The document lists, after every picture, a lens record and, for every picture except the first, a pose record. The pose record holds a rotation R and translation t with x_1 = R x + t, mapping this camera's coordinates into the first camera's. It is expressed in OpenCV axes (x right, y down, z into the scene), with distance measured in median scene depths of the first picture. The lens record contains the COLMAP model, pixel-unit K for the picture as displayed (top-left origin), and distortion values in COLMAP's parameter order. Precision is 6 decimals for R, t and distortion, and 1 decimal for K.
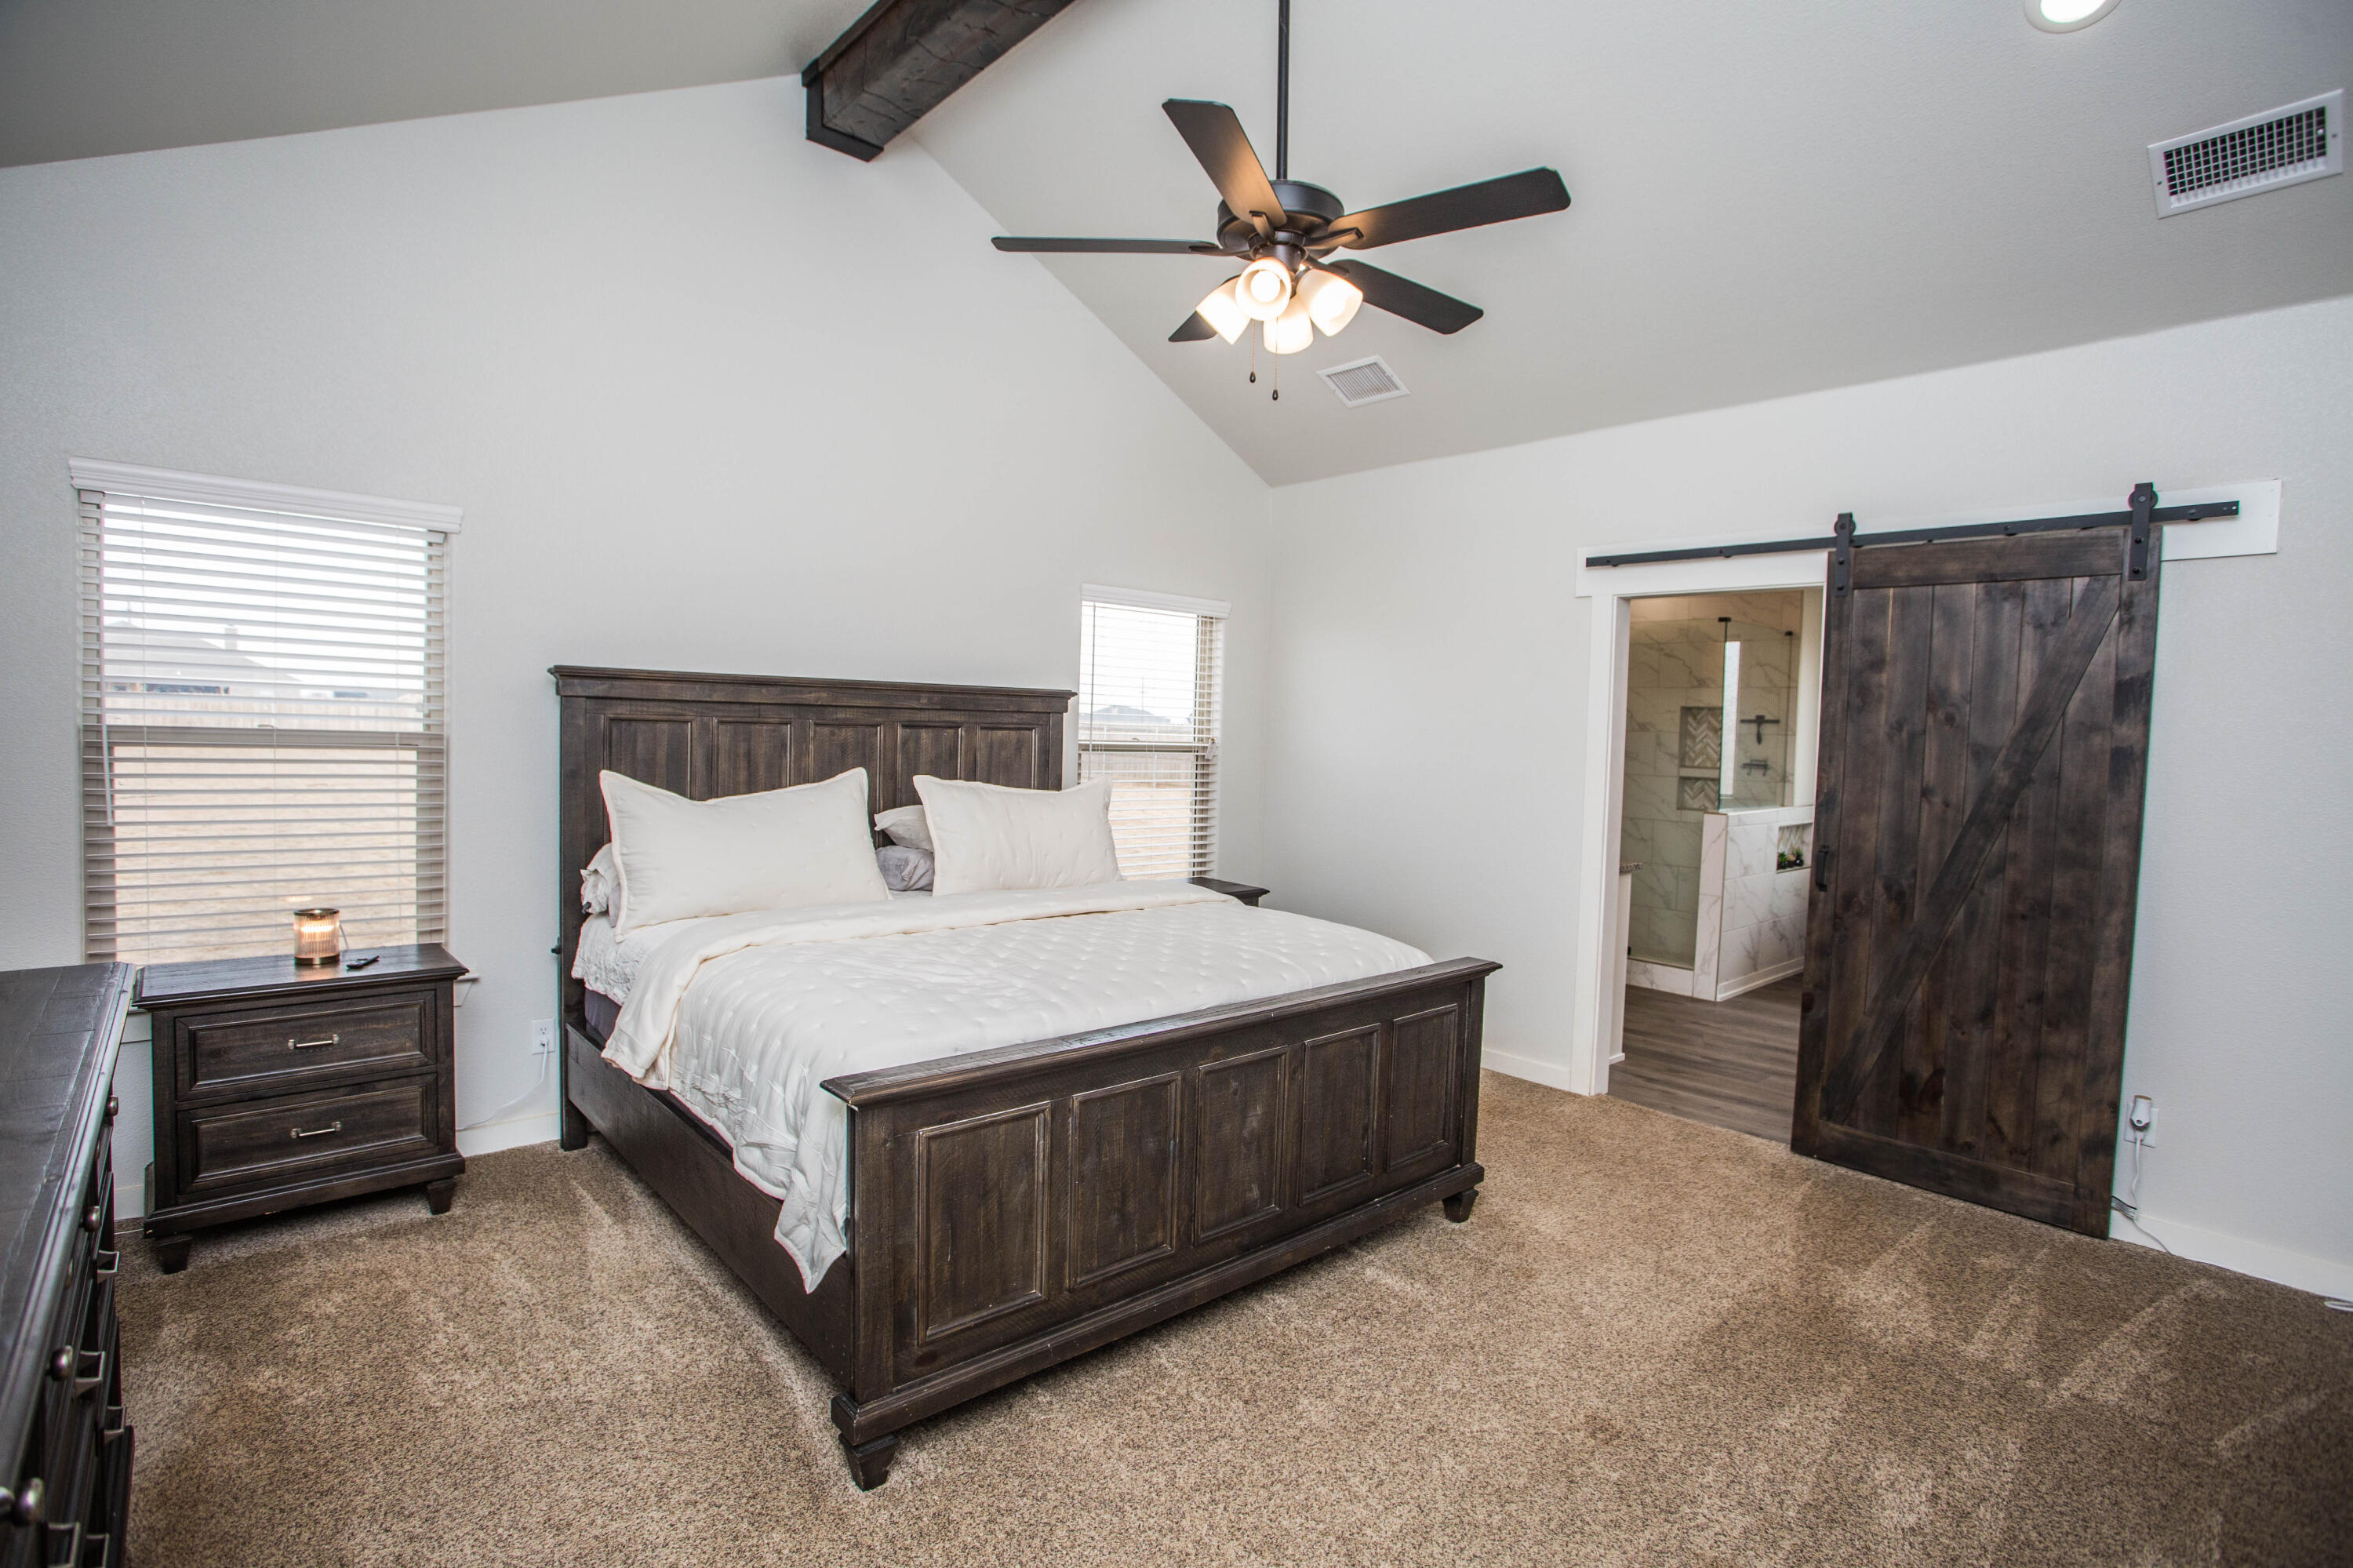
lens RADIAL K [[1139.2, 0, 1168.6], [0, 1139.2, 772.4], [0, 0, 1]] dist [-0.076102, 0.033099]
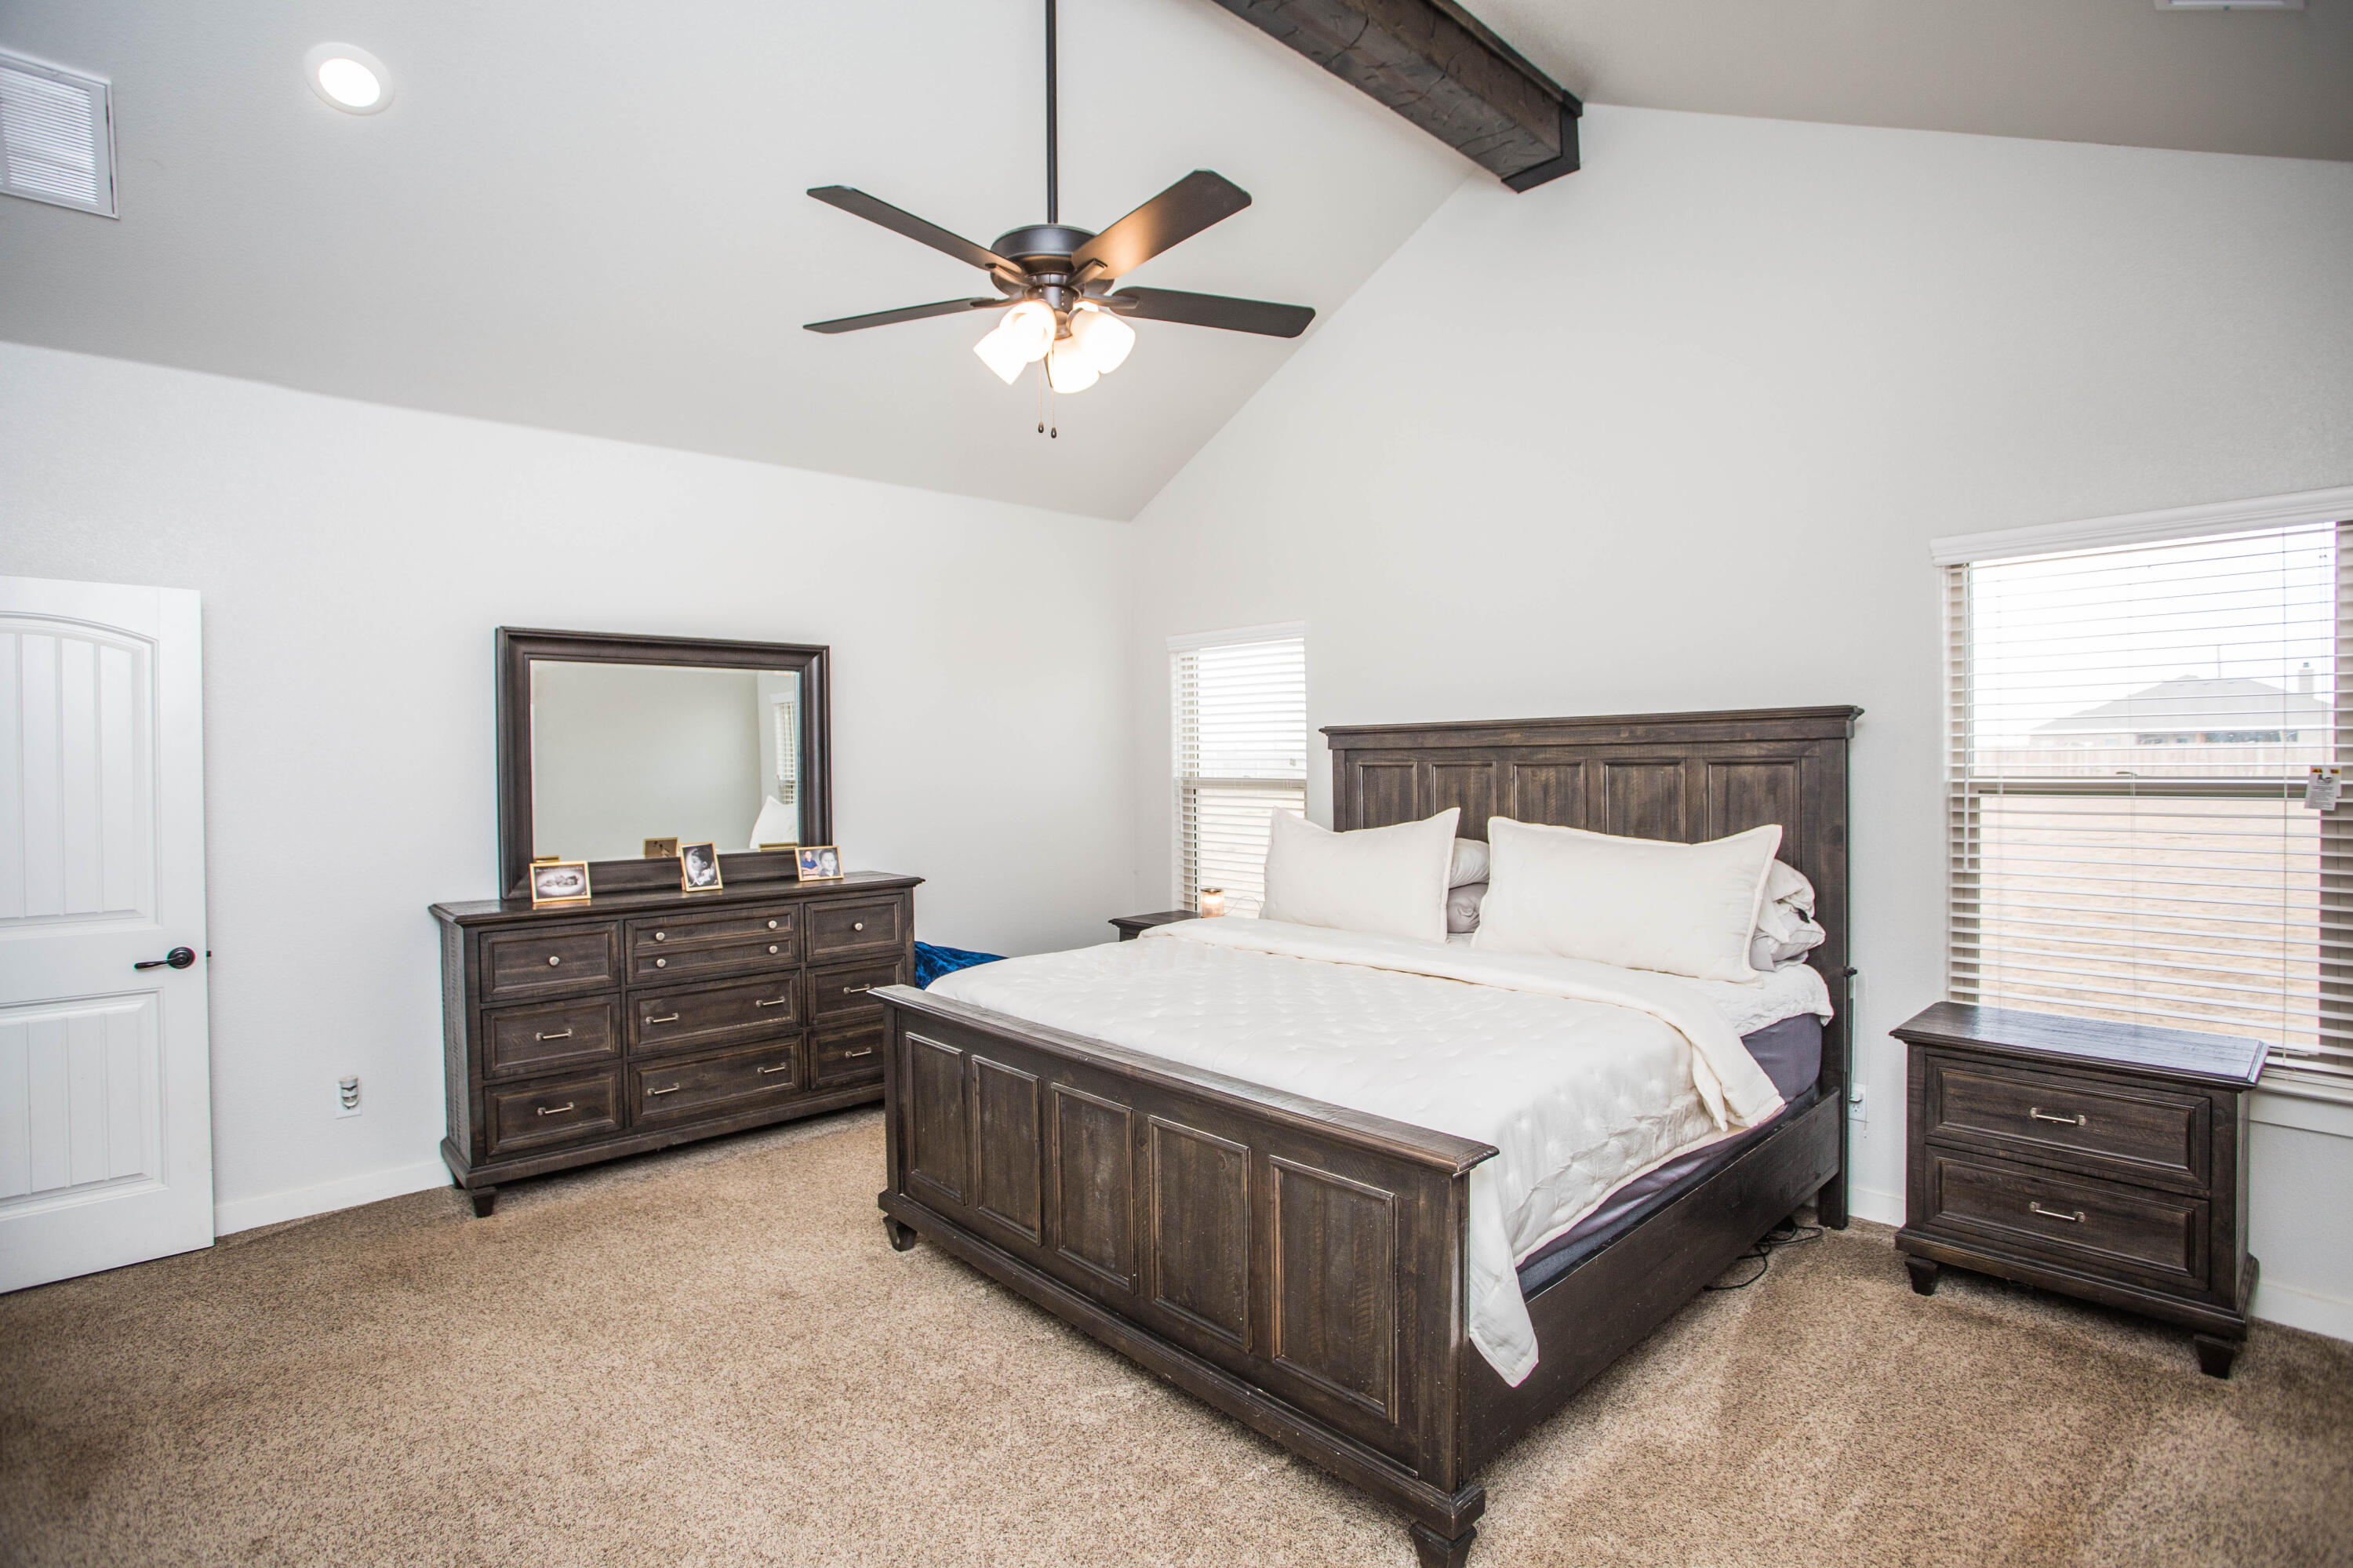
lens RADIAL K [[1145.8, 0, 1165.3], [0, 1145.8, 765.1], [0, 0, 1]] dist [-0.077974, 0.032922]
pose [[0.016416, -0.027244, -0.999494, 0.863052], [-0.027061, 0.999250, -0.027682, -0.008158], [0.999499, 0.027502, 0.015667, 0.846762]]
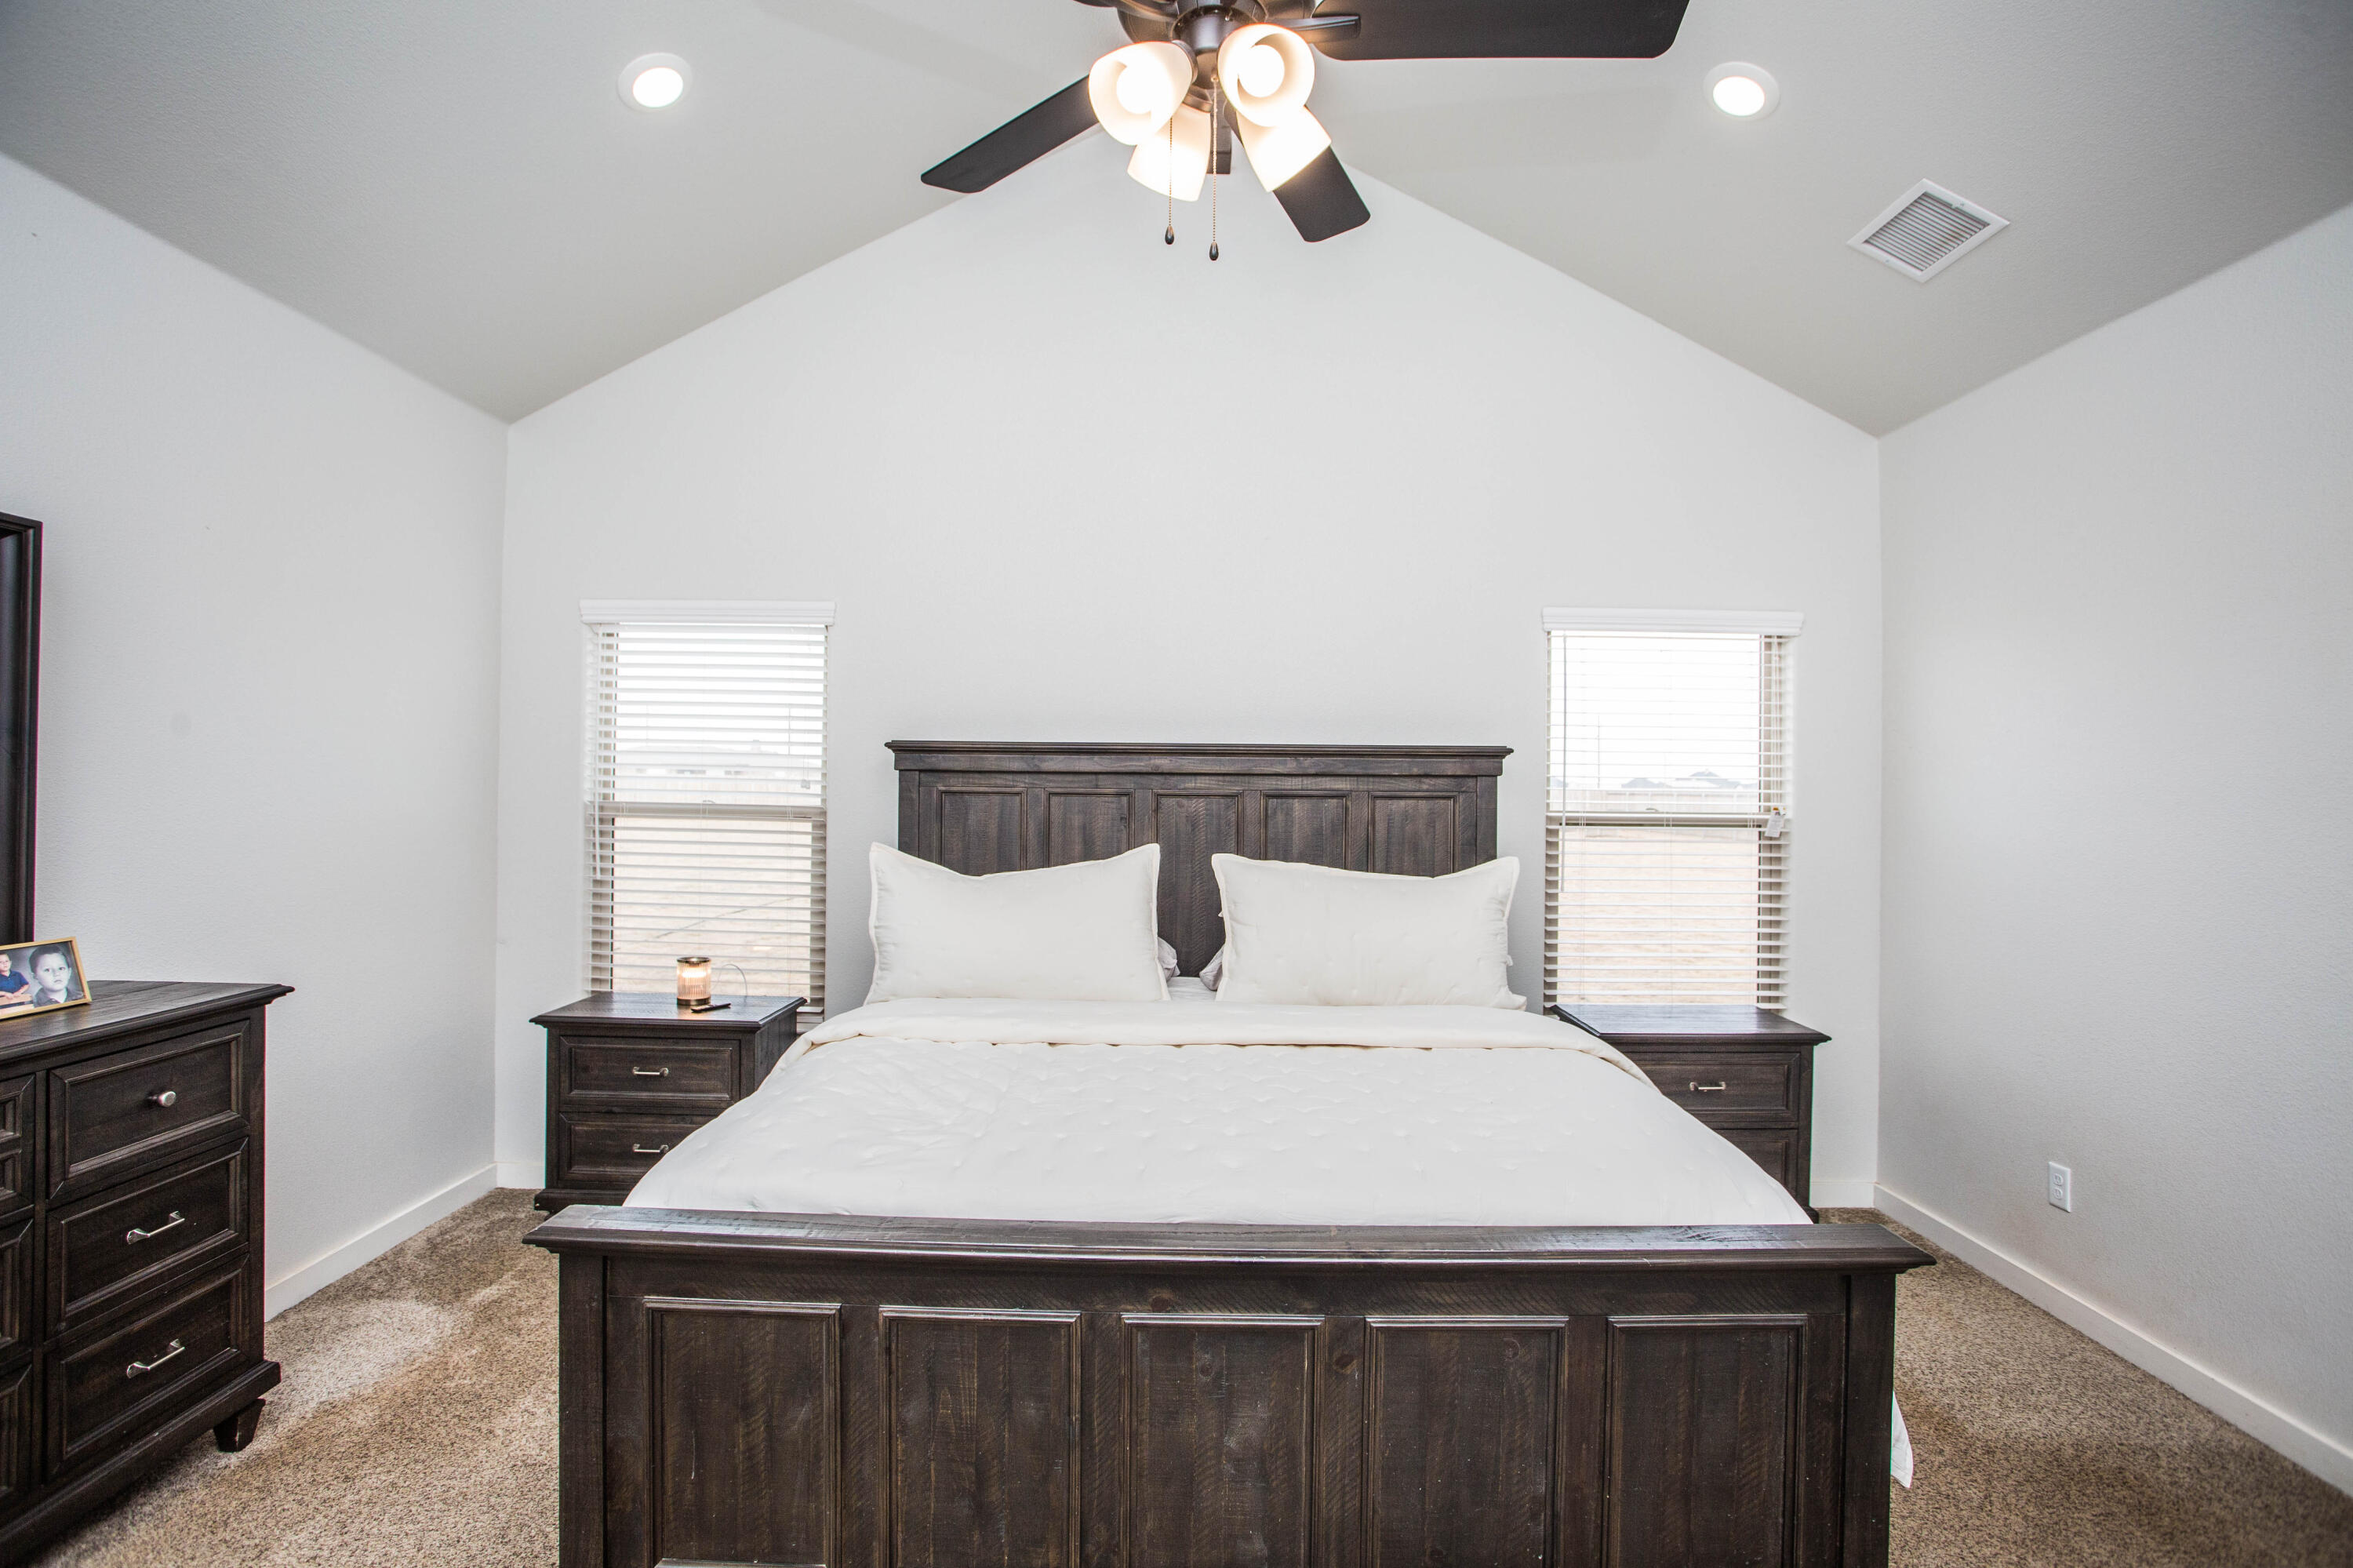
lens RADIAL K [[1139.2, 0, 1168.6], [0, 1139.2, 772.4], [0, 0, 1]] dist [-0.076102, 0.033099]
pose [[0.743905, -0.029779, -0.667621, 0.374697], [-0.016102, 0.997918, -0.062454, -0.004654], [0.668091, 0.057210, 0.741877, 0.416518]]
